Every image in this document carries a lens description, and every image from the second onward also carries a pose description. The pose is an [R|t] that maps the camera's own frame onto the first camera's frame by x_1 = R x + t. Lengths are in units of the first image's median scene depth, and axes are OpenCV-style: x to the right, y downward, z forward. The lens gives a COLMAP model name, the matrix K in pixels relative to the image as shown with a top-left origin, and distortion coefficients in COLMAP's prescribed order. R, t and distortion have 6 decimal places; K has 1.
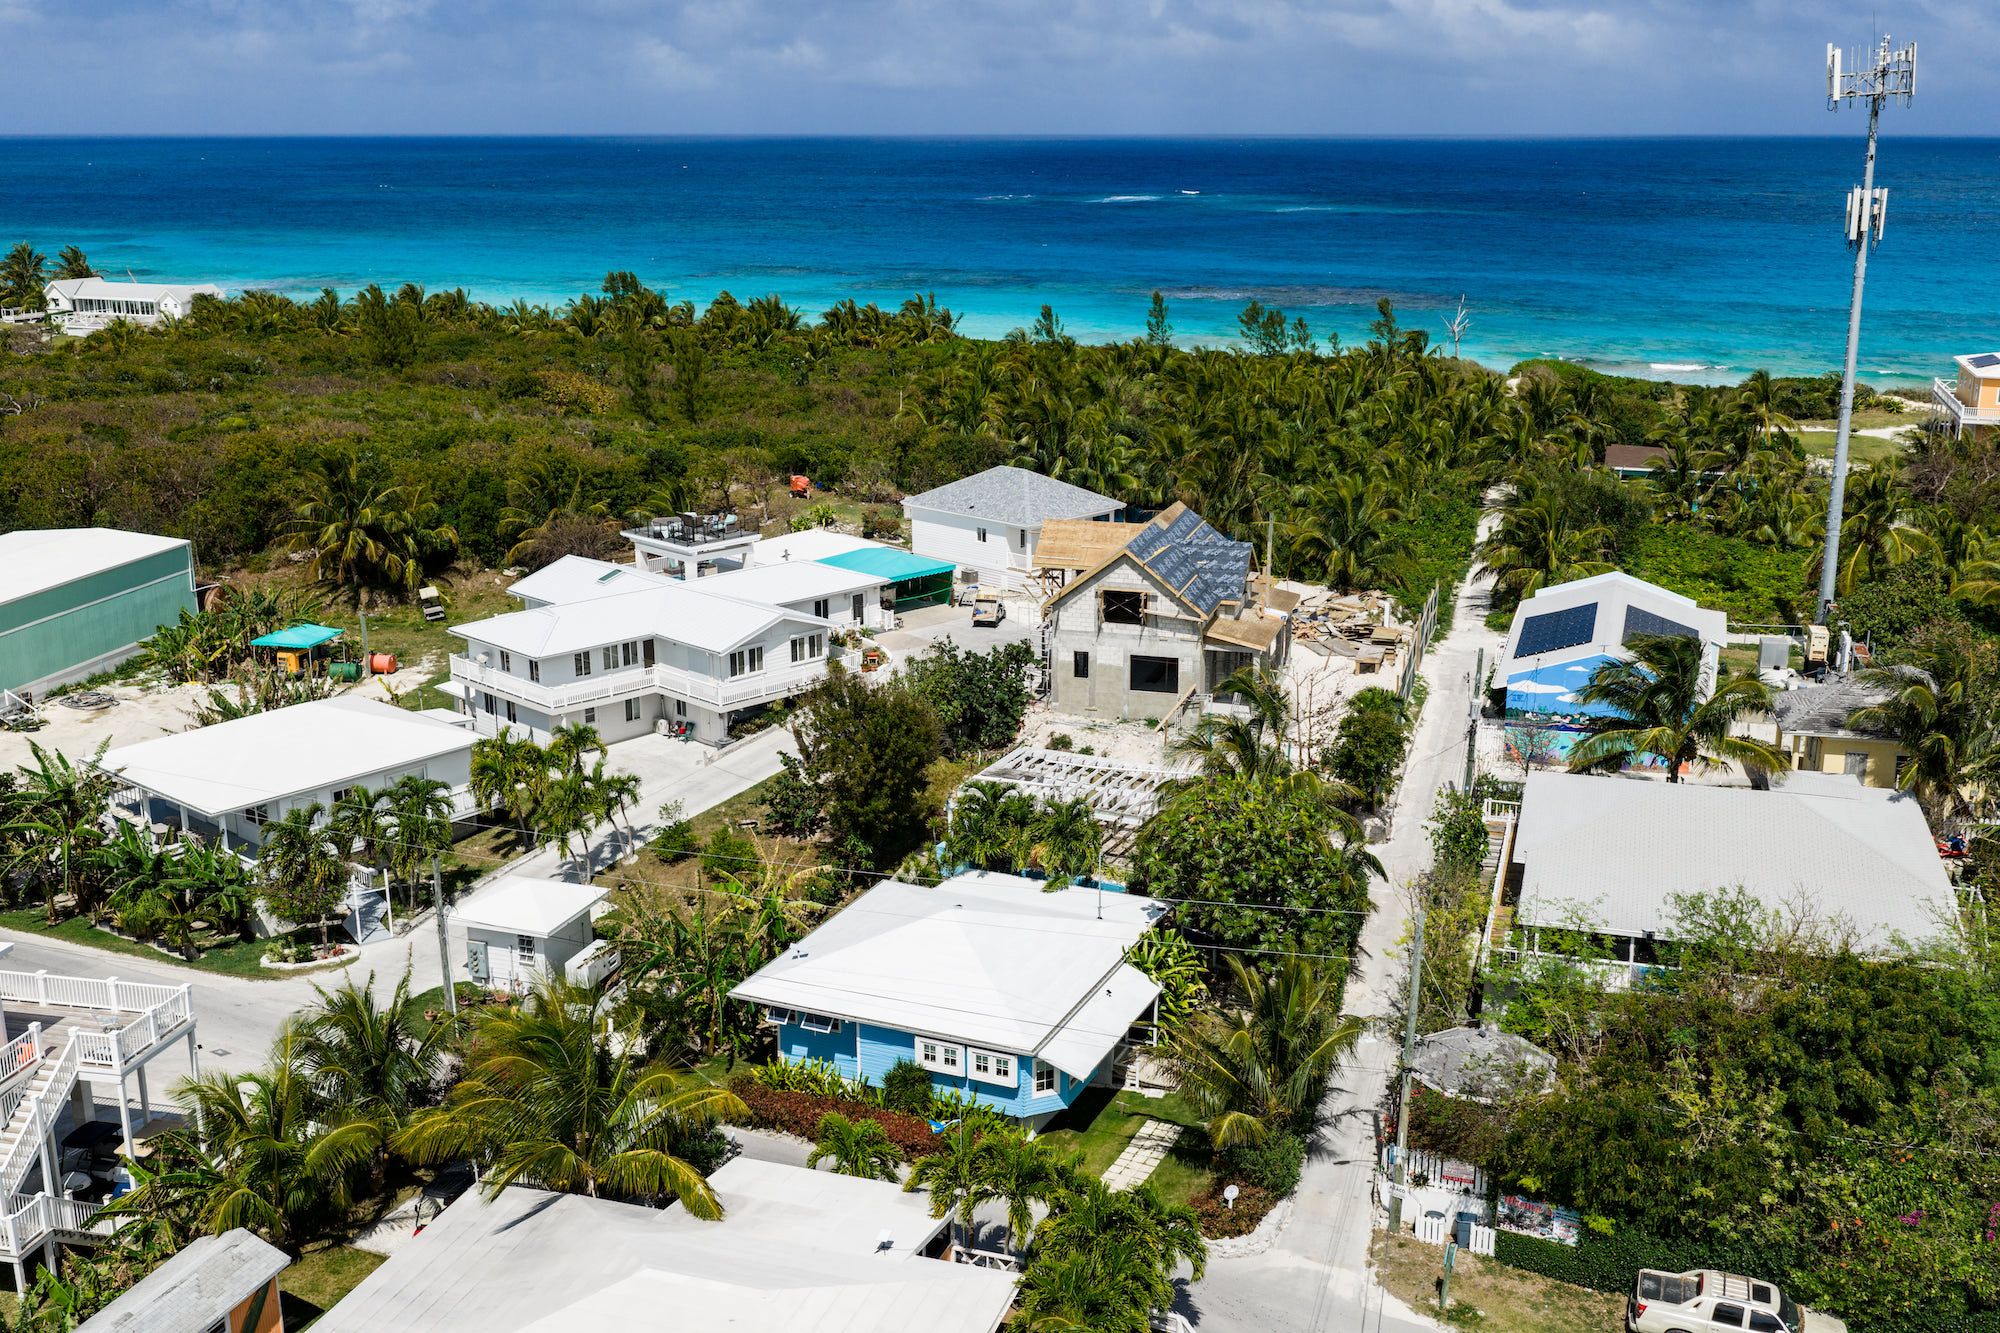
lens RADIAL K [[1957.0, 0, 1035.1], [0, 1957.0, 651.2], [0, 0, 1]] dist [0.008429, 0.000000]
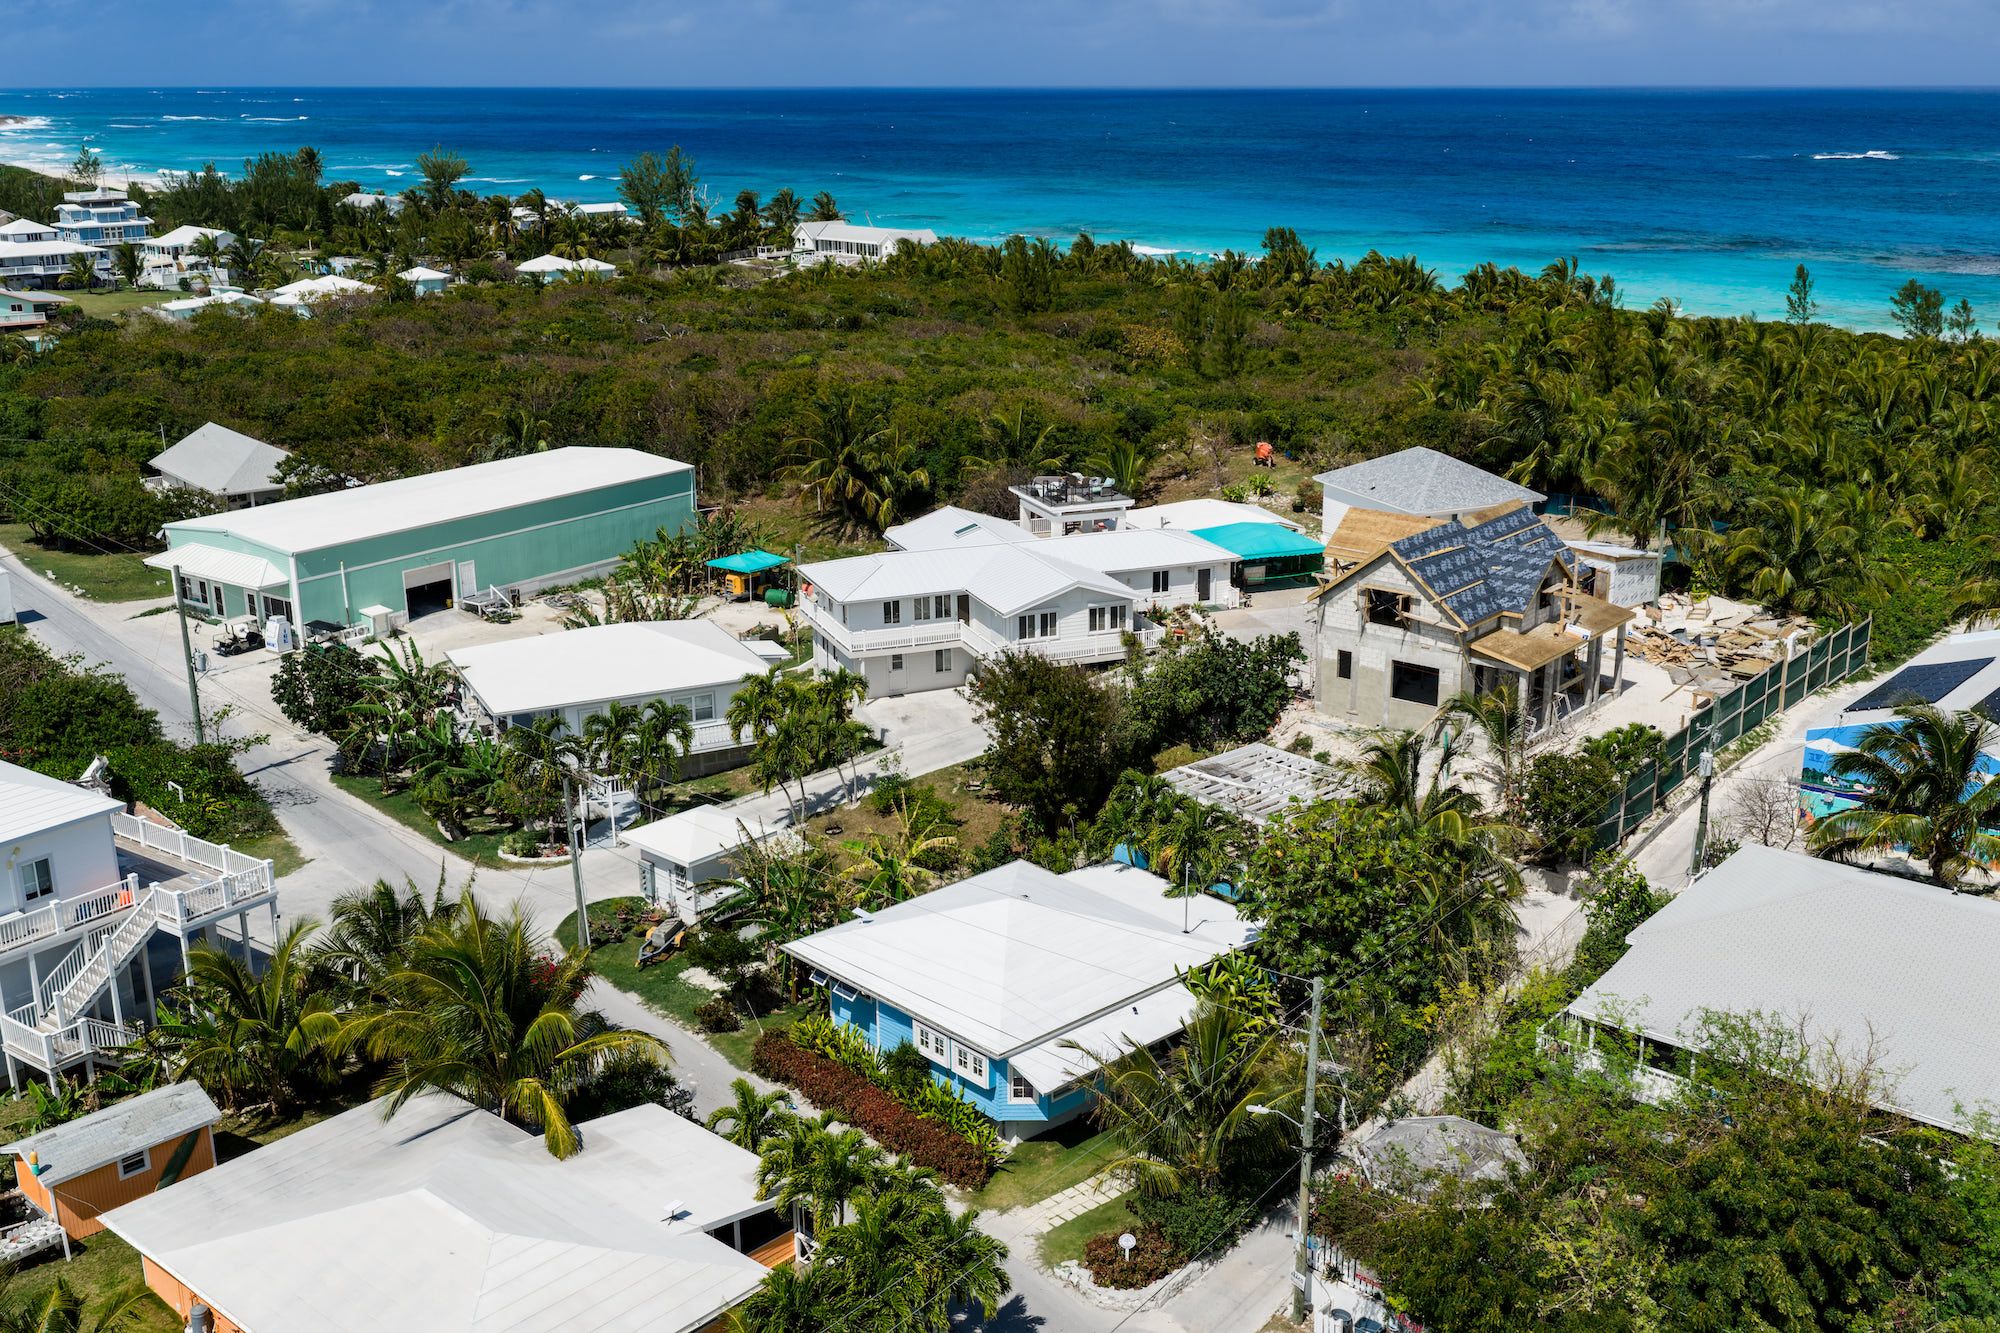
lens RADIAL K [[1957.0, 0, 1076.5], [0, 1957.0, 660.1], [0, 0, 1]] dist [0.008429, 0.000000]
pose [[0.923113, 0.106746, -0.369414, 0.255983], [-0.096702, 0.994266, 0.045660, -0.026215], [0.372170, -0.006427, 0.928142, 0.079929]]
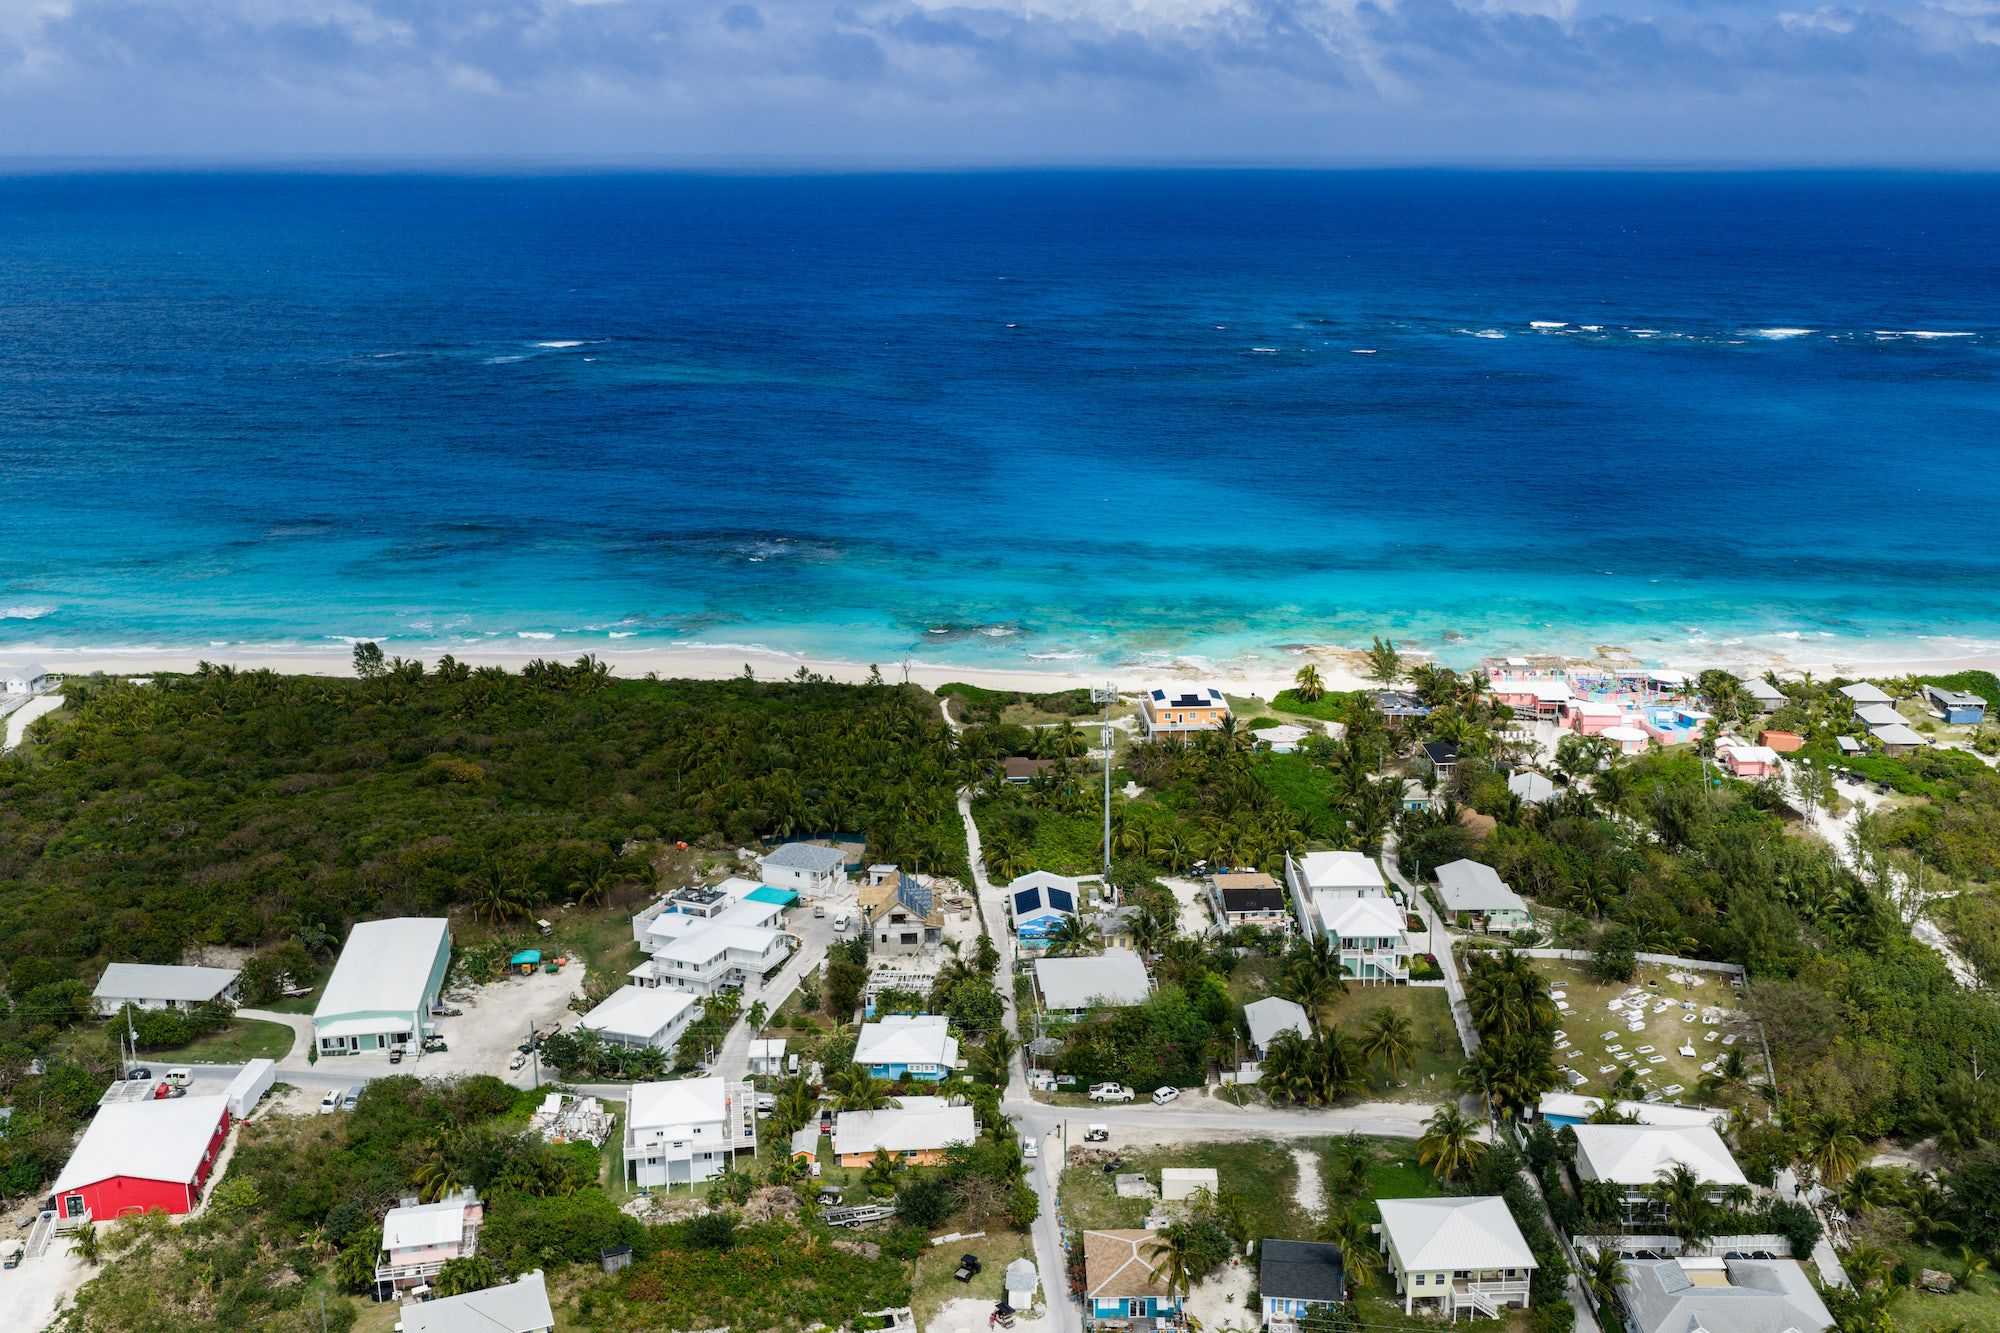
lens RADIAL K [[1957.0, 0, 1077.6], [0, 1957.0, 658.6], [0, 0, 1]] dist [0.008429, 0.000000]
pose [[0.924483, -0.095191, 0.369146, -0.782477], [0.096142, 0.995241, 0.015865, -0.447307], [-0.368900, 0.020823, 0.929236, -1.942641]]
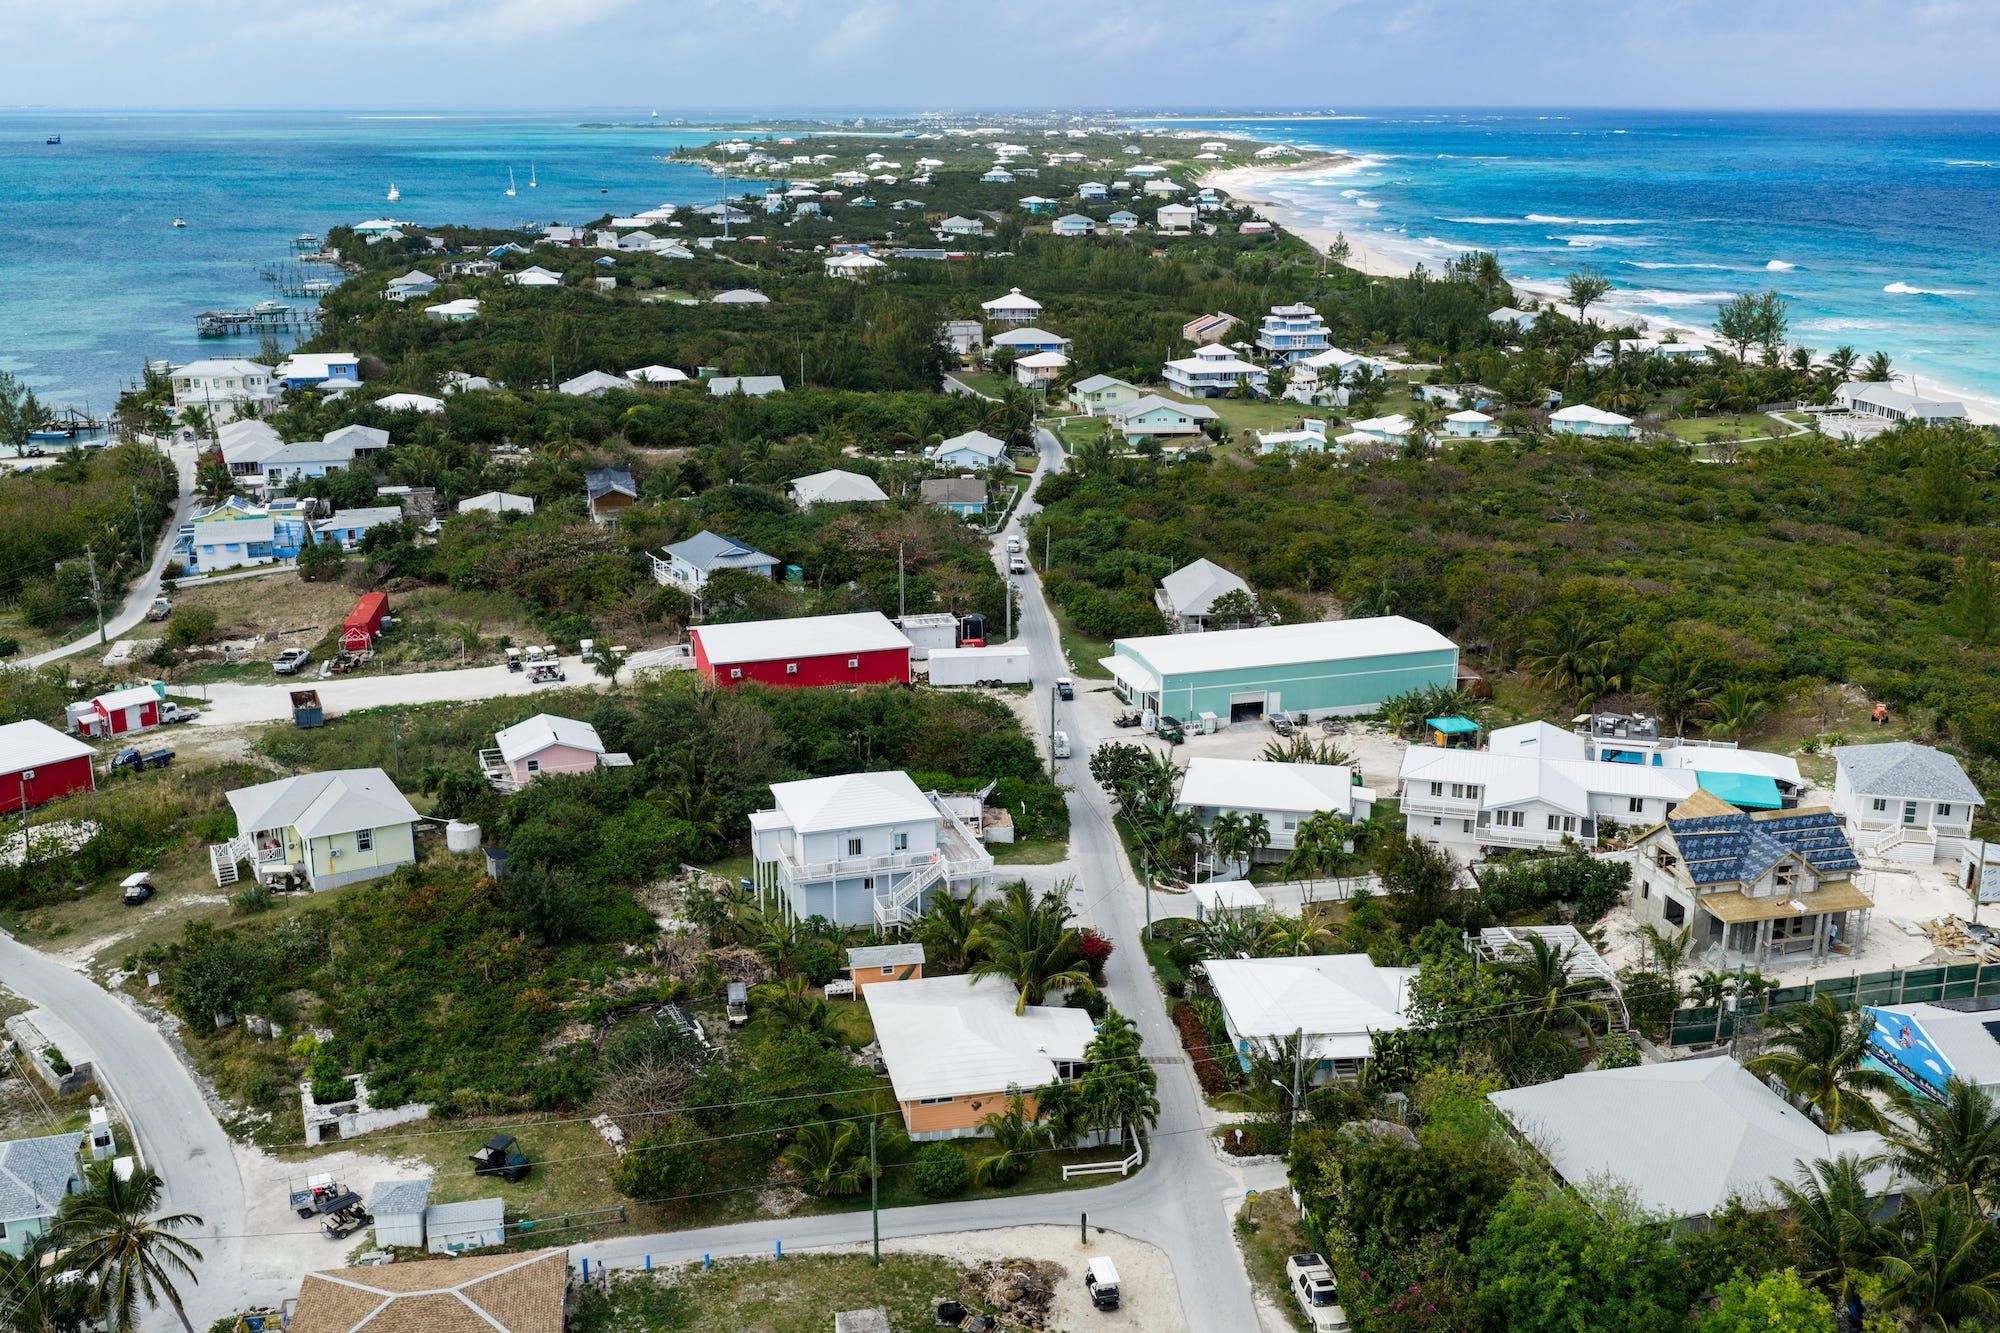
lens RADIAL K [[1957.0, 0, 996.0], [0, 1957.0, 666.5], [0, 0, 1]] dist [0.008429, 0.000000]
pose [[0.485802, 0.240475, -0.840338, 0.977734], [-0.222520, 0.963759, 0.147154, -0.261477], [0.845270, 0.115504, 0.521706, -0.176618]]
